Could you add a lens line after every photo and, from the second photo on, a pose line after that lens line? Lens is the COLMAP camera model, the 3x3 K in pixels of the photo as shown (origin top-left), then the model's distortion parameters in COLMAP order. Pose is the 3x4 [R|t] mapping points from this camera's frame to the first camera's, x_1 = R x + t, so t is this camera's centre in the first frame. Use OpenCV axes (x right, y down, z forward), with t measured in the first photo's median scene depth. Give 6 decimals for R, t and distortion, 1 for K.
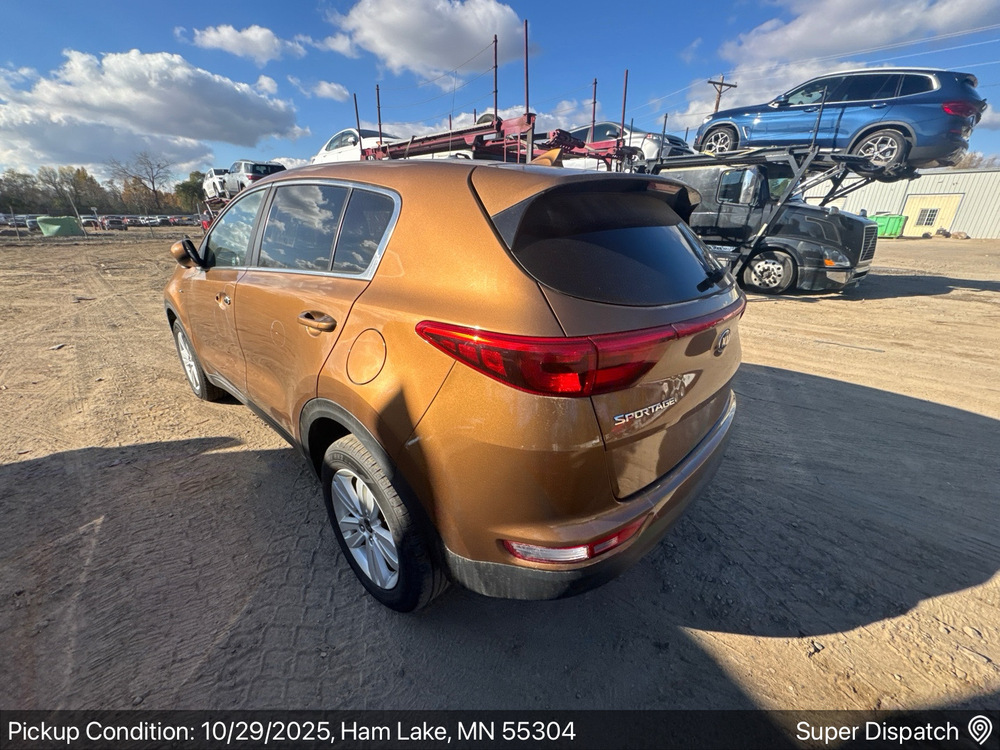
lens RADIAL K [[399.1, 0, 498.5], [0, 399.1, 378.8], [0, 0, 1]] dist [-0.002130, 0.000041]
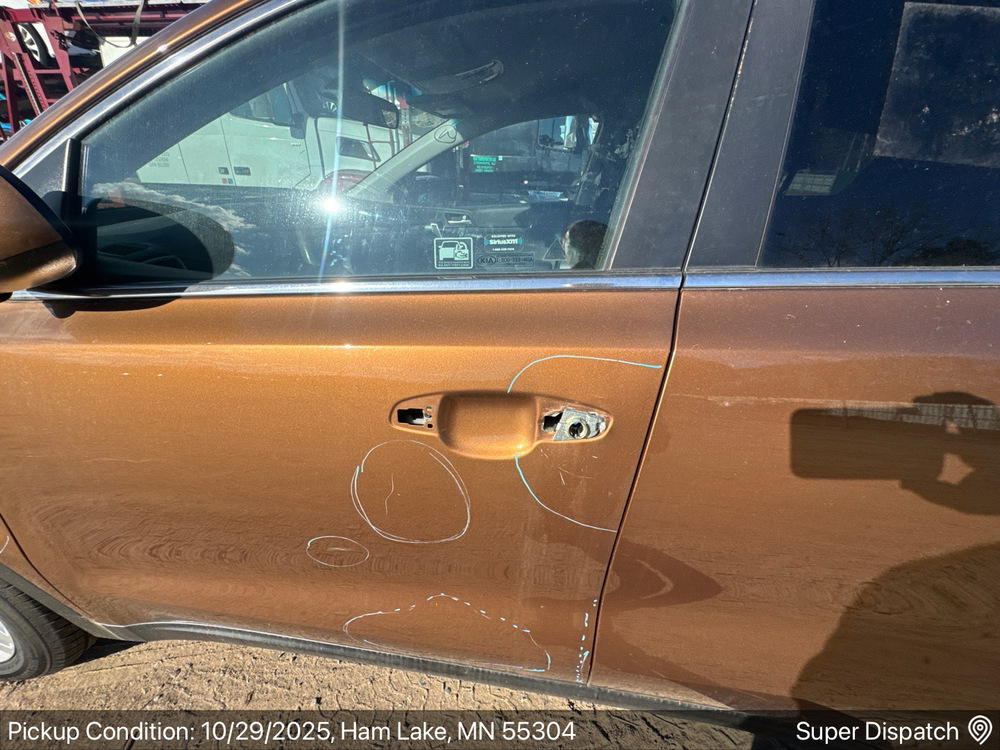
lens RADIAL K [[394.4, 0, 498.5], [0, 394.4, 382.1], [0, 0, 1]] dist [-0.002389, 0.000328]
pose [[0.824788, -0.253744, 0.505310, -0.198843], [0.190050, 0.966068, 0.174908, -0.064147], [-0.532546, -0.048228, 0.845026, 0.196854]]
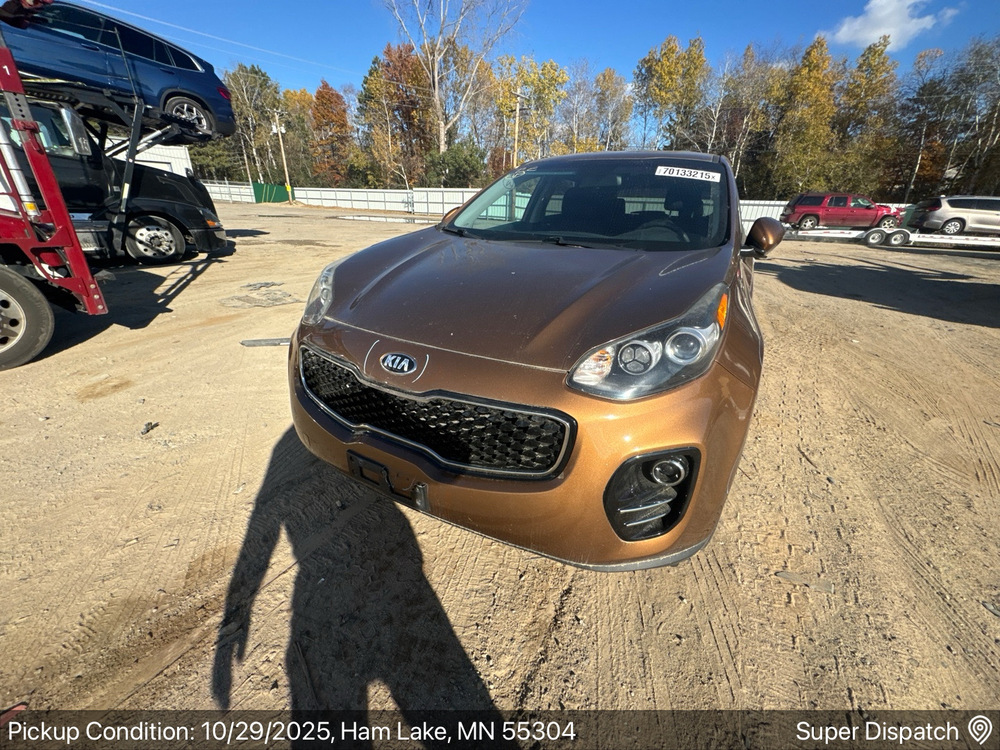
lens RADIAL K [[399.1, 0, 498.5], [0, 399.1, 378.8], [0, 0, 1]] dist [-0.002130, 0.000041]
pose [[-0.232652, -0.410533, 0.881666, -0.421799], [0.328564, 0.820065, 0.468550, -0.176333], [-0.915379, 0.398693, -0.055904, 0.465984]]
